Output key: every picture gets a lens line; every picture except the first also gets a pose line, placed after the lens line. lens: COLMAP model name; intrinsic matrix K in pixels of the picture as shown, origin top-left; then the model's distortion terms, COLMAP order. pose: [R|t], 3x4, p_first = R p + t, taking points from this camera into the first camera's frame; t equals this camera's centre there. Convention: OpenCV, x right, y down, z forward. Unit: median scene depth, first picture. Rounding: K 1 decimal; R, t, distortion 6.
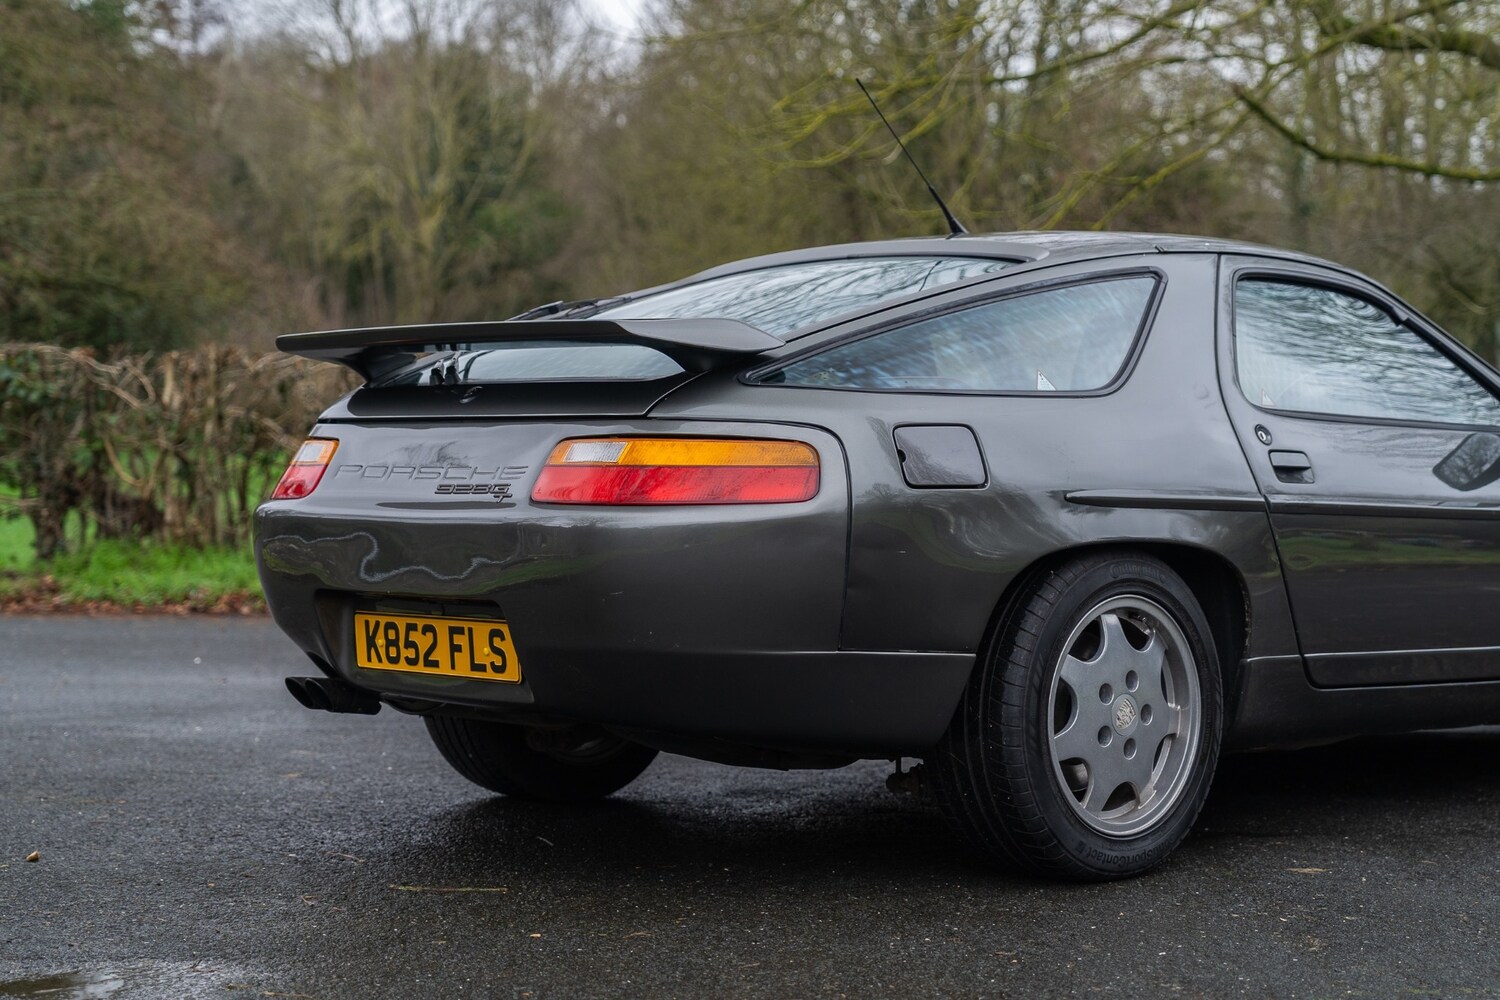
lens RADIAL K [[2722.7, 0, 750.0], [0, 2722.7, 500.0], [0, 0, 1]] dist [0.043552, -0.173049]
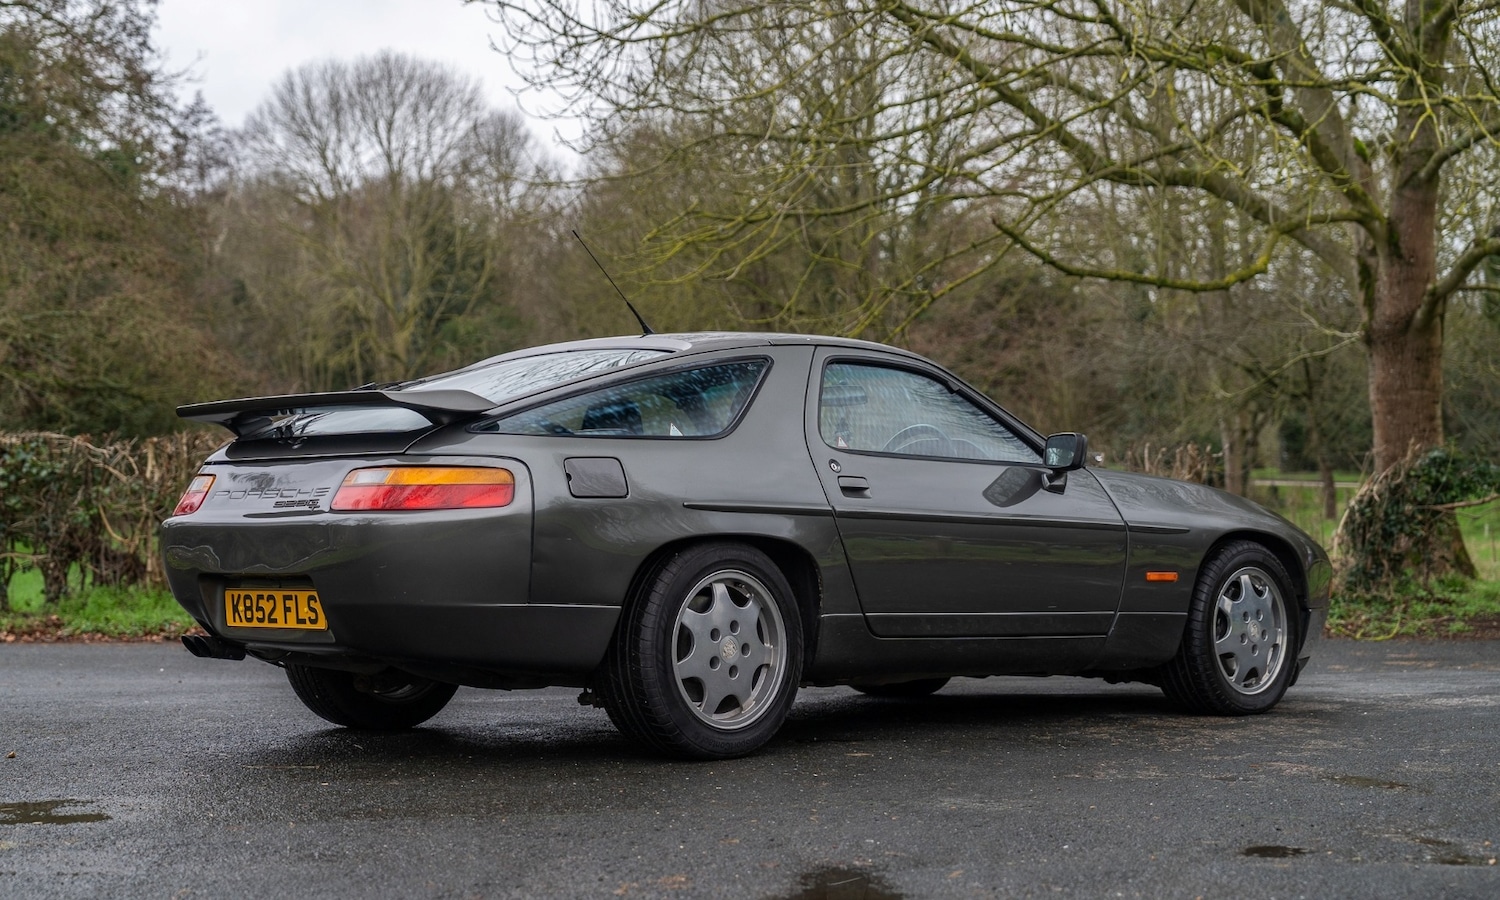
lens RADIAL K [[2400.0, 0, 643.9], [0, 2400.0, 449.2], [0, 0, 1]] dist [0.032817, 0.027140]
pose [[0.999748, -0.010291, -0.019930, 0.038361], [0.009227, 0.998564, -0.052780, 0.012284], [0.020445, 0.052582, 0.998407, -0.109040]]
